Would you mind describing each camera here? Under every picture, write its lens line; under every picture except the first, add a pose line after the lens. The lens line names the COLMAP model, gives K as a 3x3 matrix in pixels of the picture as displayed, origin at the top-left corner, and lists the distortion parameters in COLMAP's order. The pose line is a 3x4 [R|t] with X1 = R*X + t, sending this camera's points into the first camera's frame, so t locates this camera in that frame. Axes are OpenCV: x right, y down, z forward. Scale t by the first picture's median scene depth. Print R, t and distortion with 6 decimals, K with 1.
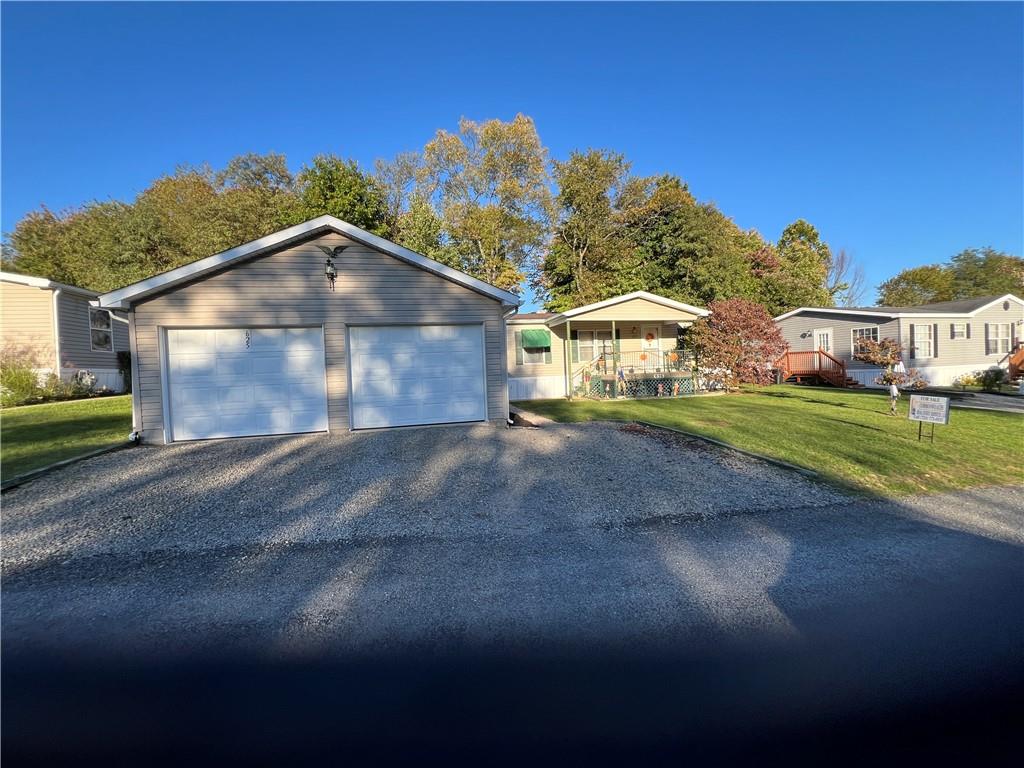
lens RADIAL K [[417.3, 0, 512.3], [0, 417.3, 384.7], [0, 0, 1]] dist [0.001874, 0.000048]
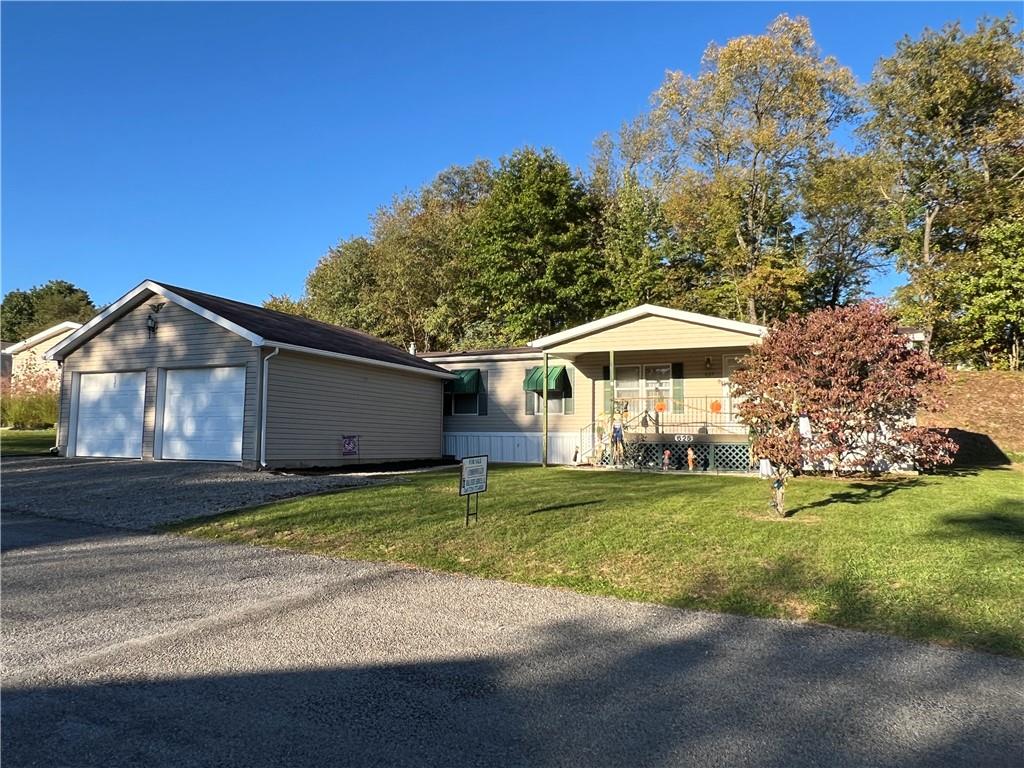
lens RADIAL K [[678.6, 0, 513.7], [0, 678.6, 383.8], [0, 0, 1]] dist [0.000195, 0.000075]
pose [[0.795974, 0.000837, -0.605330, 1.466772], [-0.062375, 0.994789, -0.080644, -0.008873], [0.602108, 0.101948, 0.791879, 0.095515]]
